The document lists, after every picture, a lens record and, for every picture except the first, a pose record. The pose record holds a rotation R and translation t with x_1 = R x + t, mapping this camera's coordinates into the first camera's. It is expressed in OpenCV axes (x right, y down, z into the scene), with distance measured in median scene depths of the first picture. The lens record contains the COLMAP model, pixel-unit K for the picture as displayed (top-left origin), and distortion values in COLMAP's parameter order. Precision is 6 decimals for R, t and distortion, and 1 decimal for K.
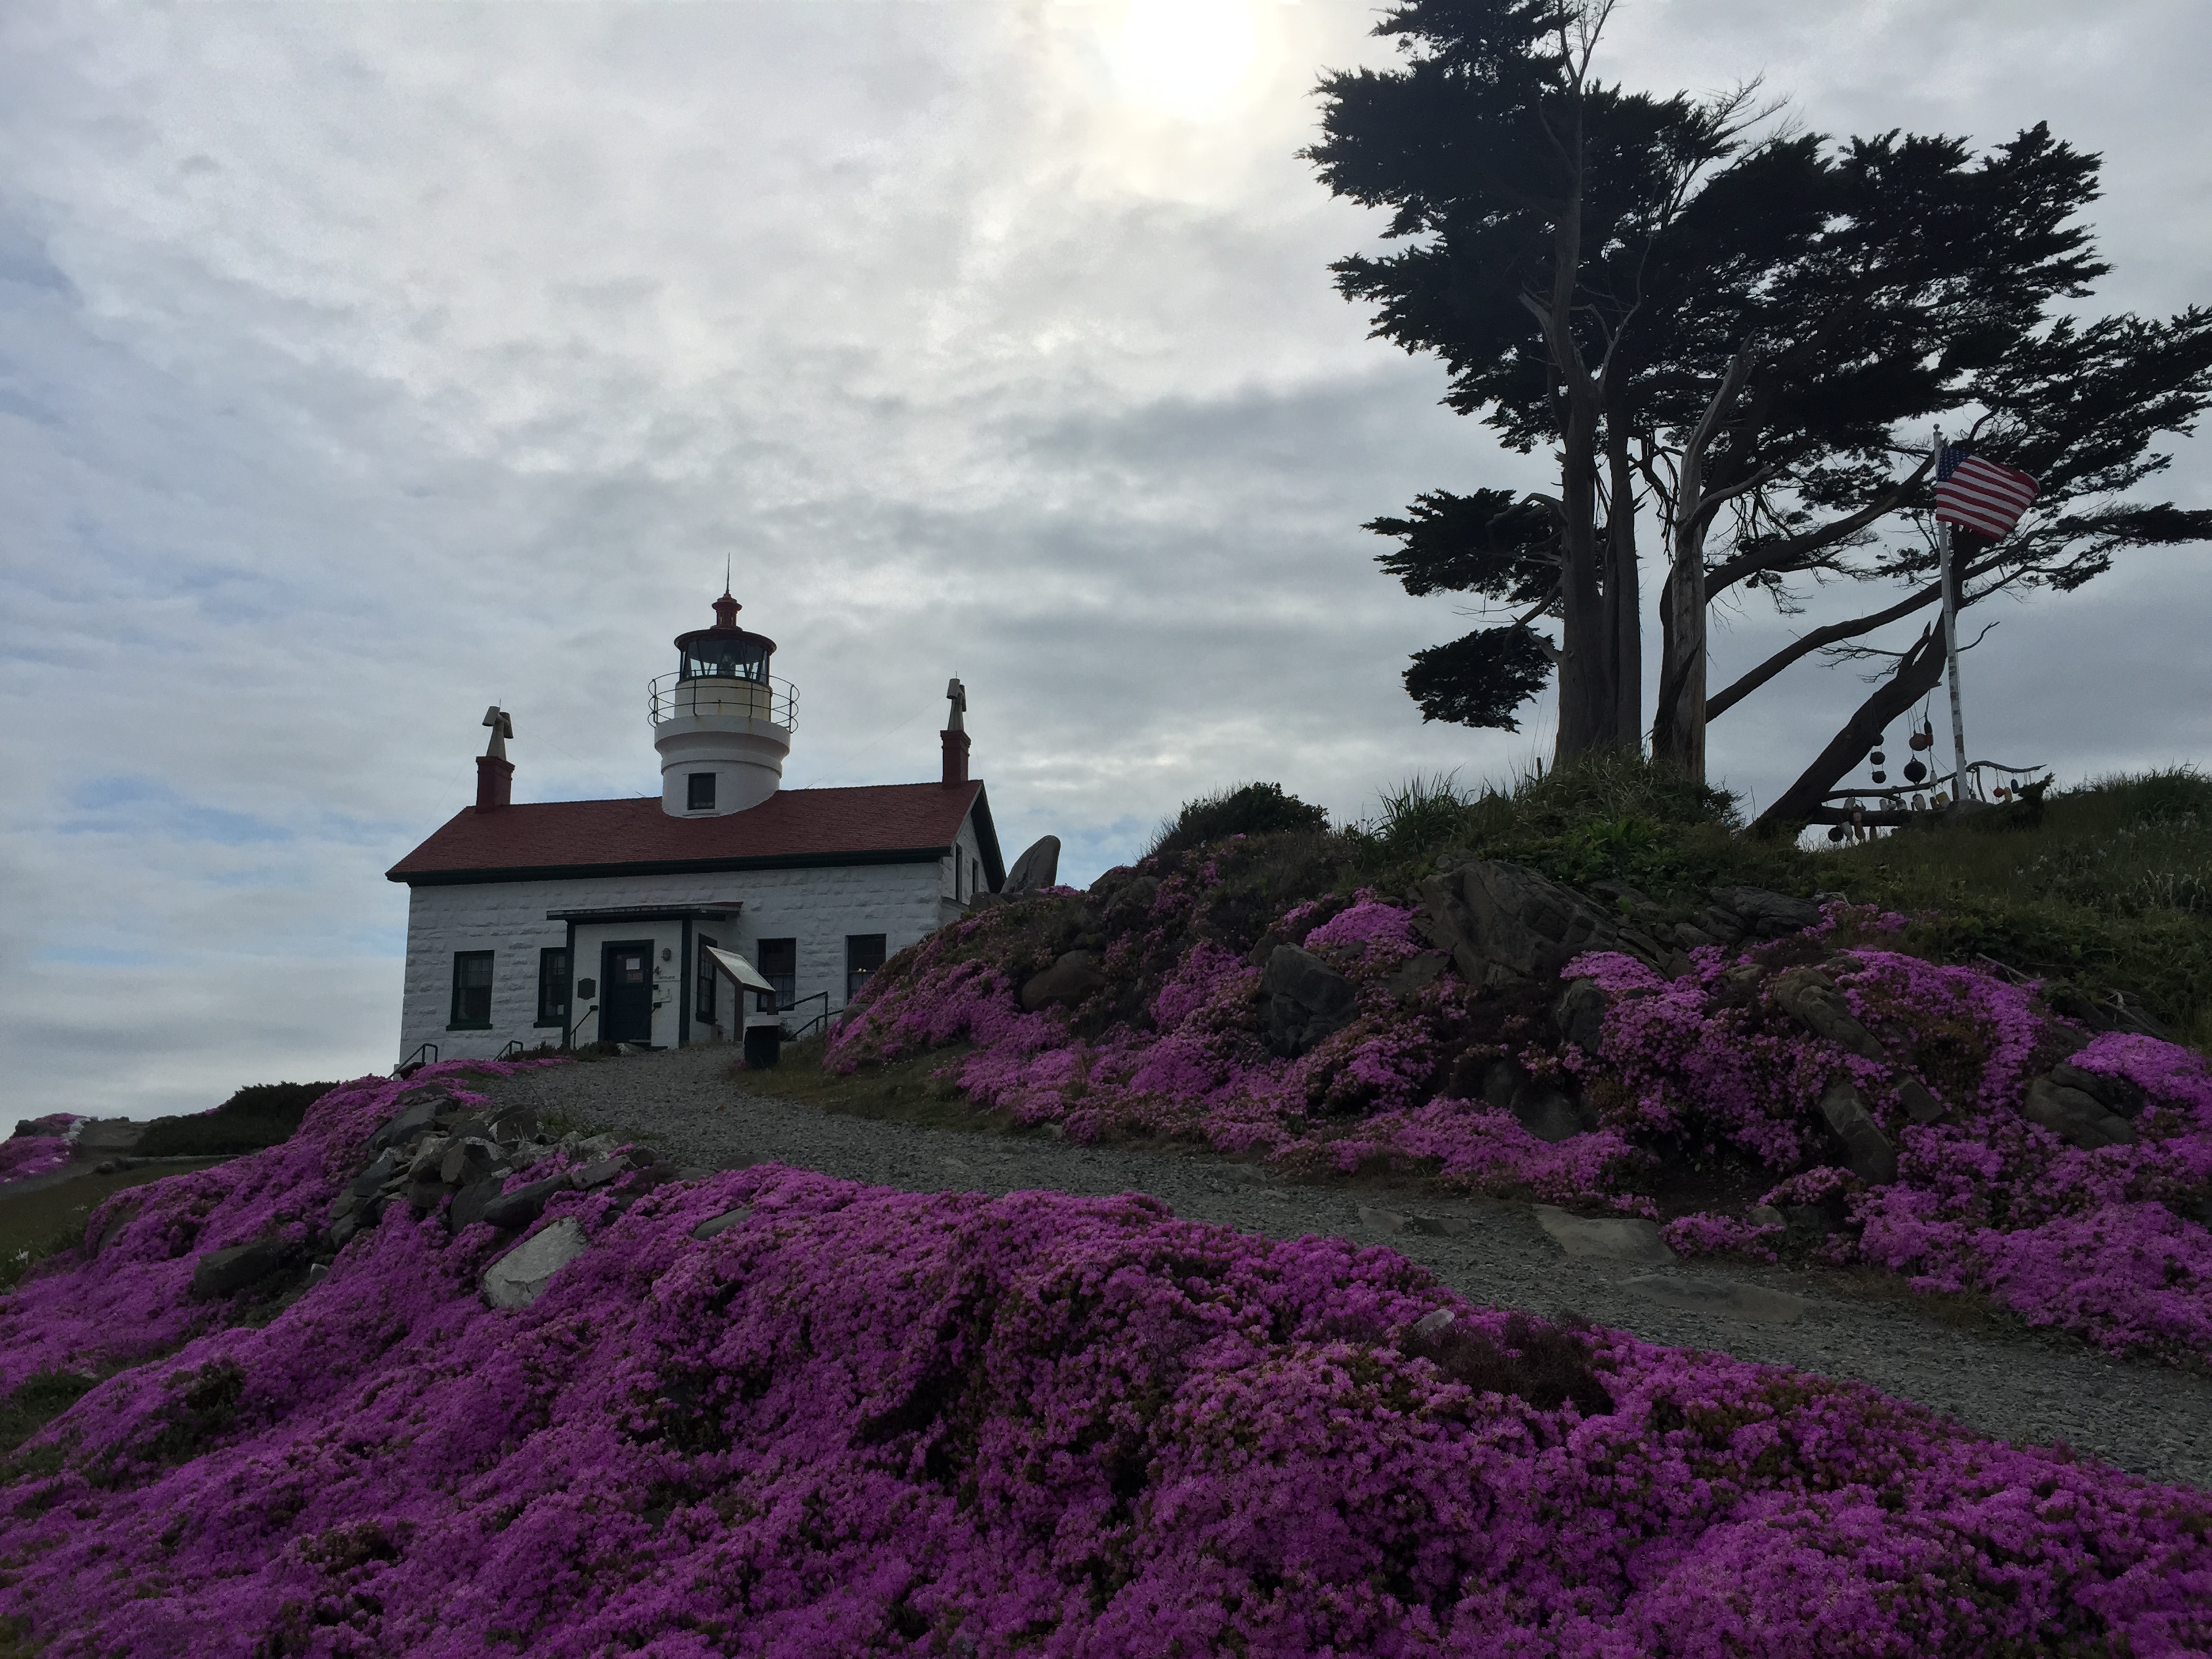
lens RADIAL K [[1854.8, 0, 1106.0], [0, 1854.8, 829.5], [0, 0, 1]] dist [0.035089, -0.002515]
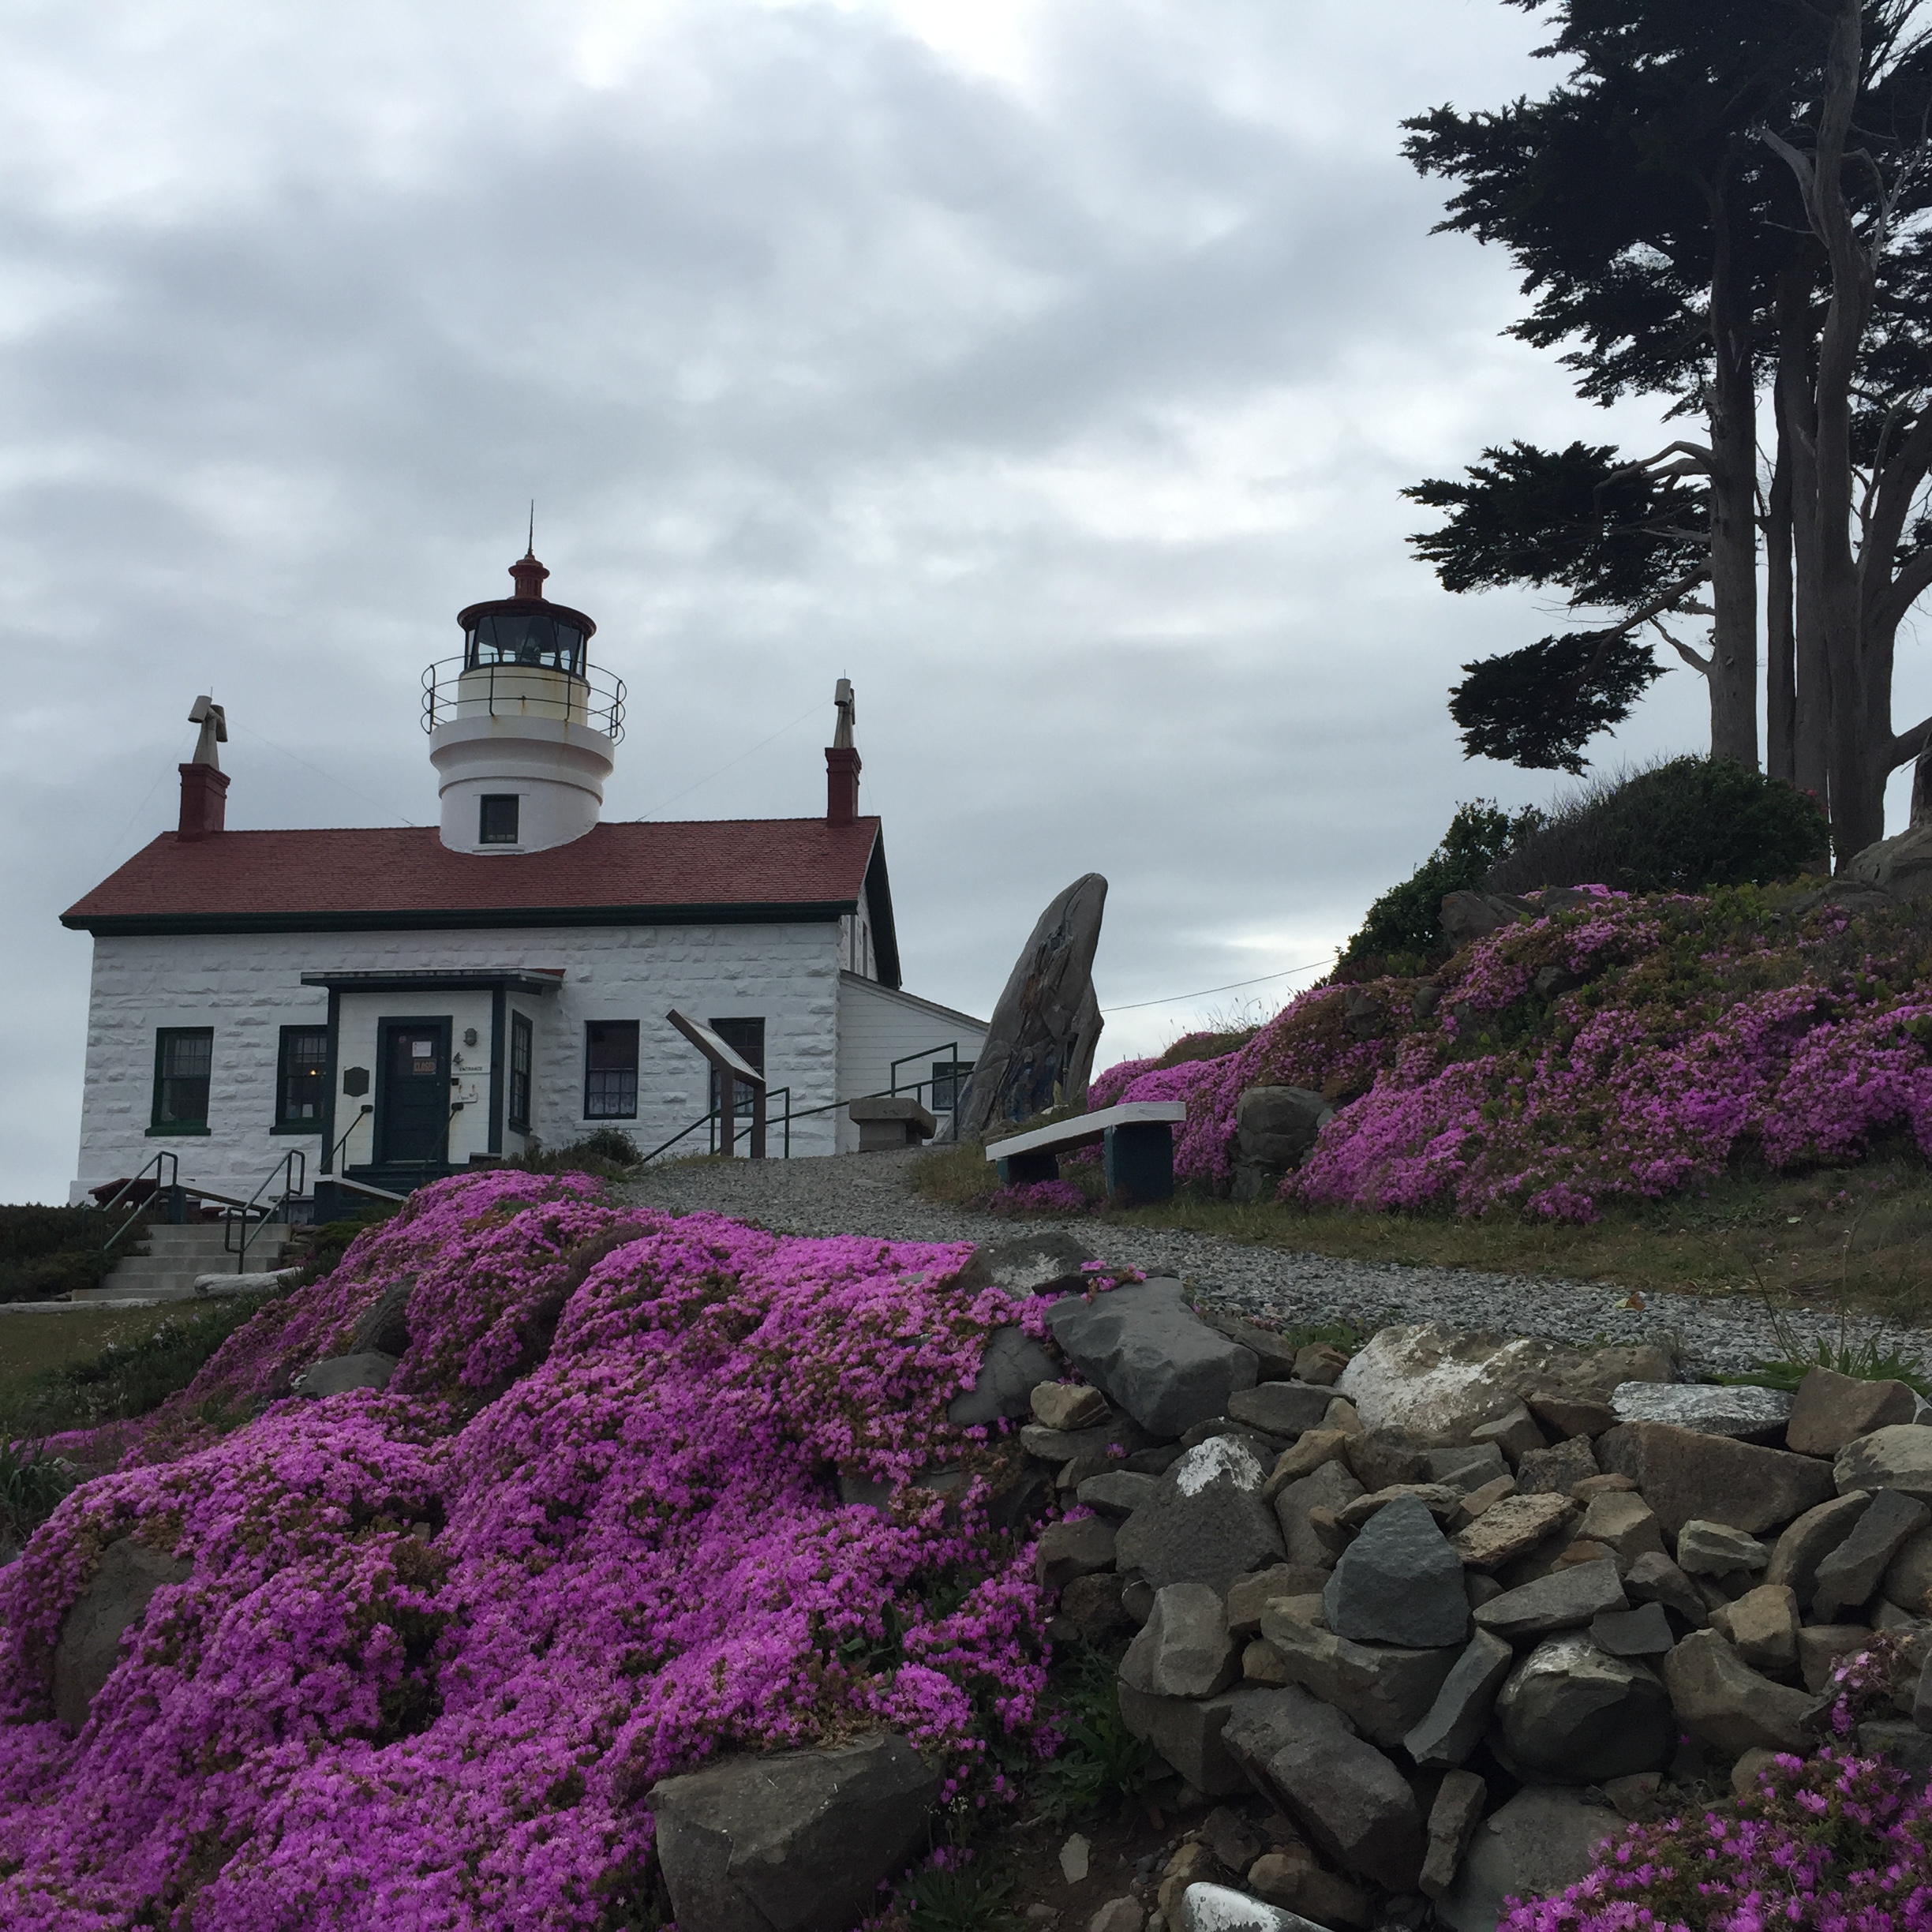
lens RADIAL K [[2156.8, 0, 967.5], [0, 2156.8, 996.0], [0, 0, 1]] dist [0.022750, 0.008375]
pose [[0.996922, 0.025700, 0.074071, -0.098882], [-0.028012, 0.999147, 0.030348, 0.019034], [-0.073228, -0.032330, 0.996791, 0.140715]]
